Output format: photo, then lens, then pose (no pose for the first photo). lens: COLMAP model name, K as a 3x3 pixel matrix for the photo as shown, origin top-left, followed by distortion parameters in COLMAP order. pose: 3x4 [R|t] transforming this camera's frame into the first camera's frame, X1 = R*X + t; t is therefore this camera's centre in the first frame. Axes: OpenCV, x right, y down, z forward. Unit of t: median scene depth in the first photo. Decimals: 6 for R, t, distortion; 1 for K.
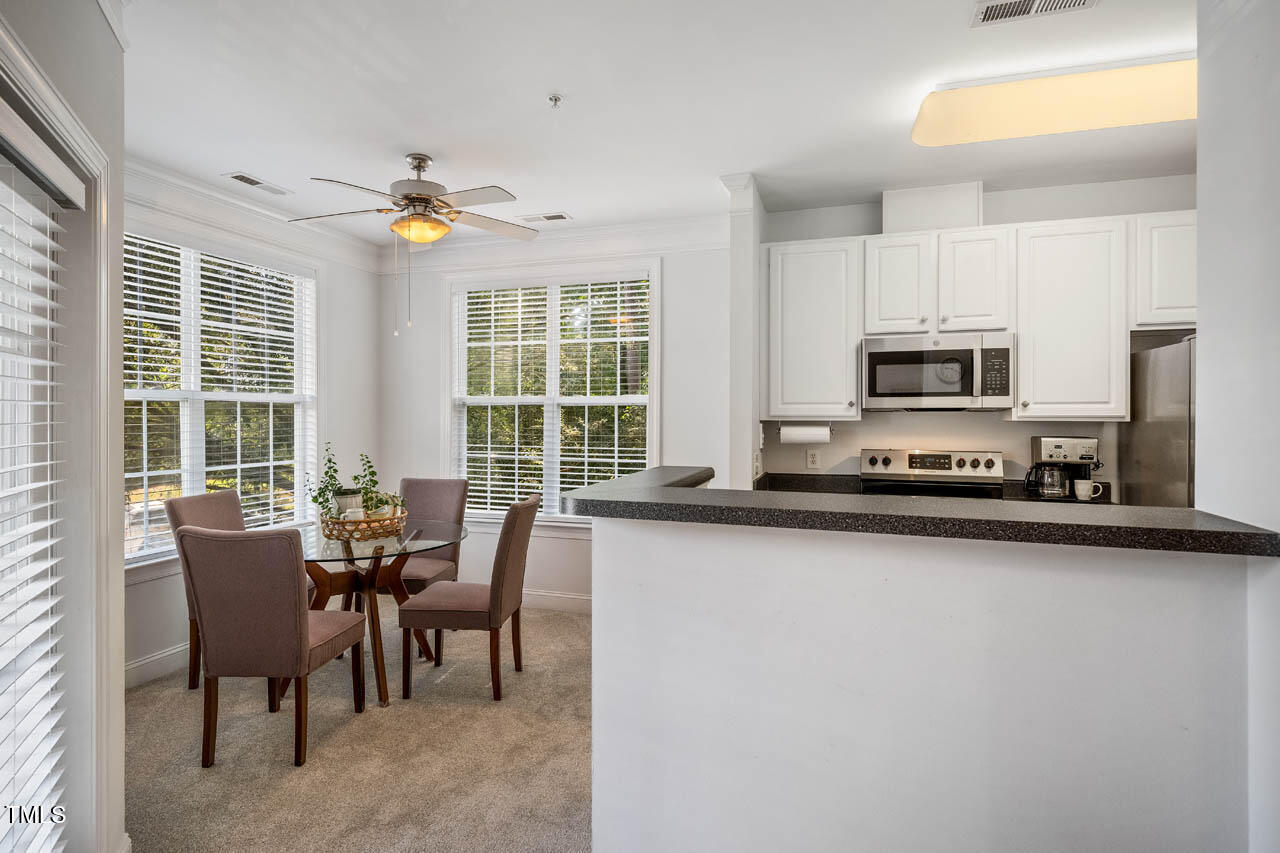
lens RADIAL K [[635.6, 0, 644.9], [0, 635.6, 415.9], [0, 0, 1]] dist [-0.000419, -0.000317]
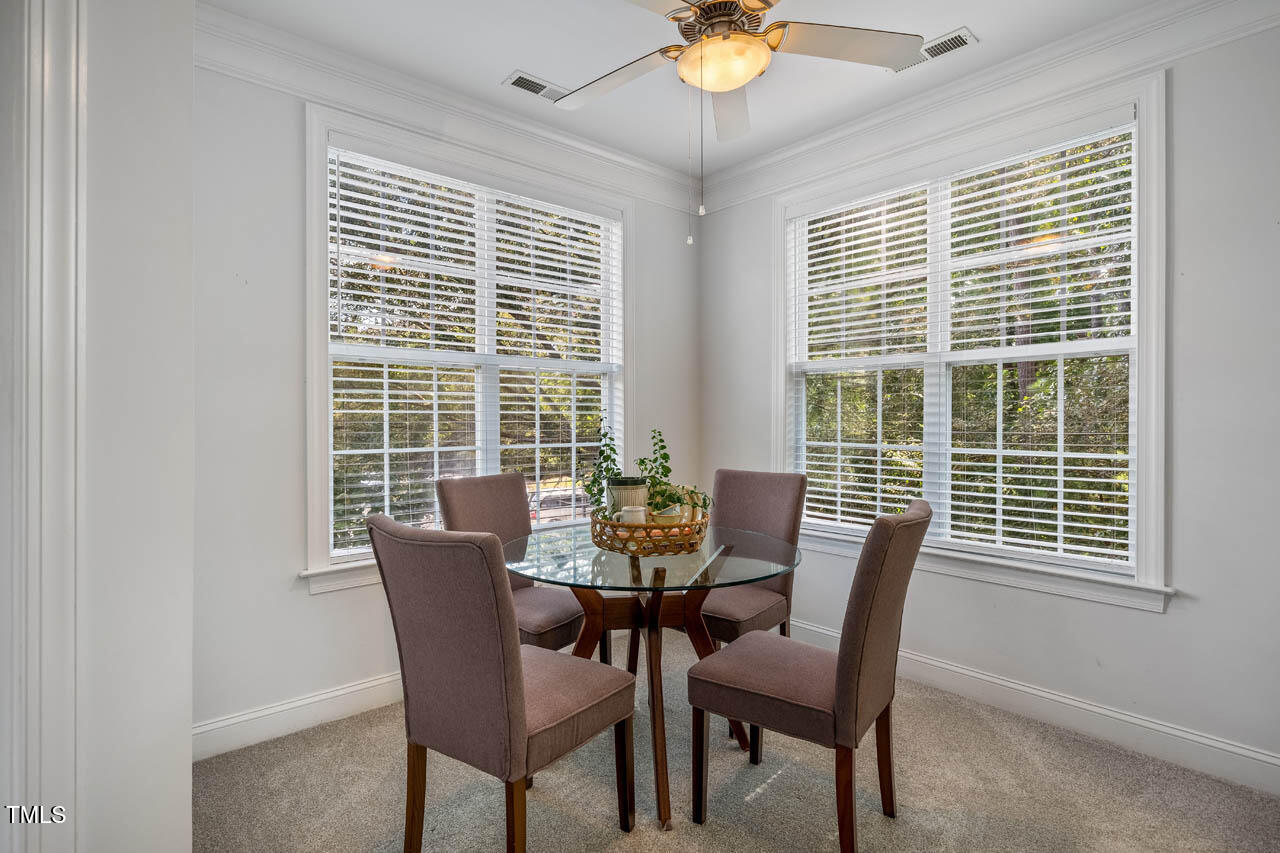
lens RADIAL K [[635.6, 0, 644.9], [0, 635.6, 415.9], [0, 0, 1]] dist [-0.000419, -0.000317]
pose [[0.855525, -0.004500, -0.517742, -0.085061], [0.000076, 0.999963, -0.008566, 0.049400], [0.517762, 0.007289, 0.855494, 0.378052]]
